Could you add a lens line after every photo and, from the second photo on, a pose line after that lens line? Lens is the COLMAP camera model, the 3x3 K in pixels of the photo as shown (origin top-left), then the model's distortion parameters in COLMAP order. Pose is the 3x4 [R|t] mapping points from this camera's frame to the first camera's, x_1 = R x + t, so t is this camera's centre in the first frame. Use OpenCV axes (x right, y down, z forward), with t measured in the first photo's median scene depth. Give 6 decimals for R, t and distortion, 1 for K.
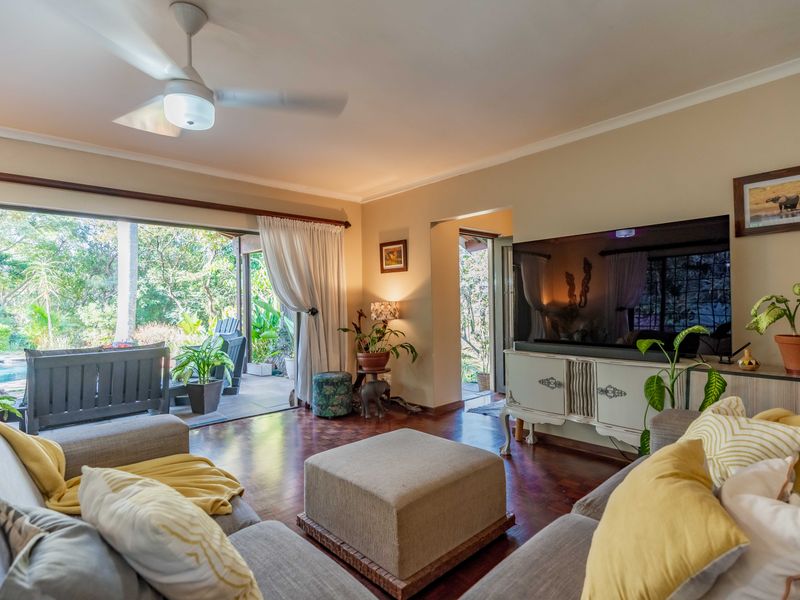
lens RADIAL K [[417.4, 0, 397.7], [0, 417.4, 299.5], [0, 0, 1]] dist [0.006694, 0.002175]
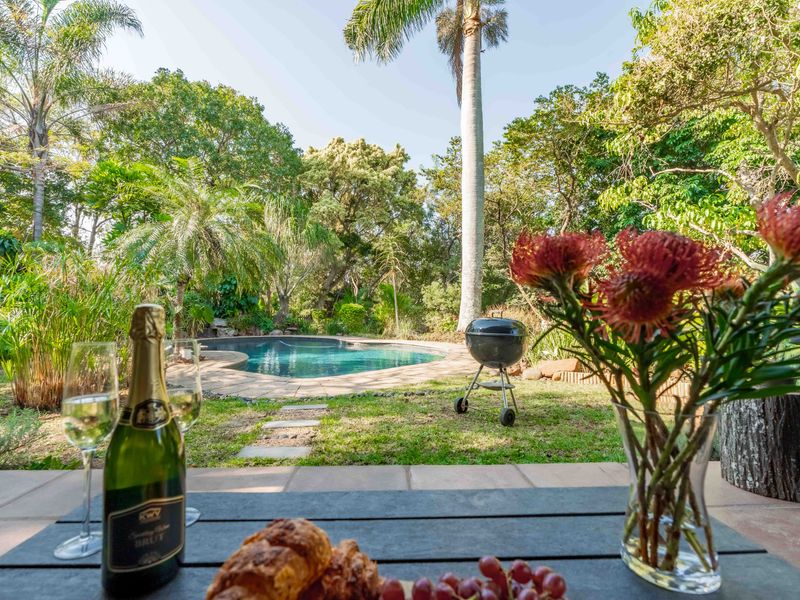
lens RADIAL K [[417.4, 0, 399.8], [0, 417.4, 301.6], [0, 0, 1]] dist [0.006694, 0.002175]
pose [[0.756848, 0.004160, -0.653577, -0.312865], [-0.001346, 0.999988, 0.004806, 0.057774], [0.653589, -0.002758, 0.756845, 0.427361]]
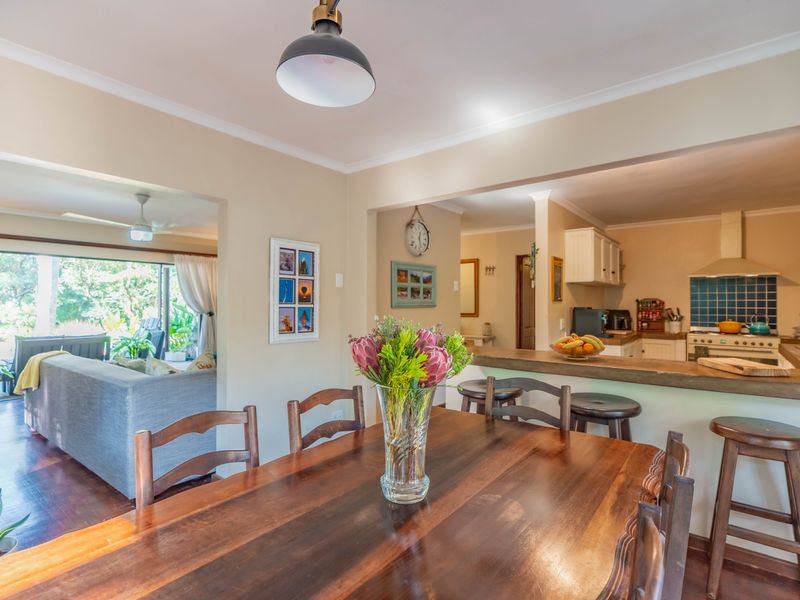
lens RADIAL K [[417.4, 0, 398.9], [0, 417.4, 301.2], [0, 0, 1]] dist [0.006694, 0.002175]
pose [[0.987351, 0.018583, 0.157454, 0.101598], [-0.018483, 0.999827, -0.002100, -0.012033], [-0.157466, -0.000836, 0.987524, -0.272986]]
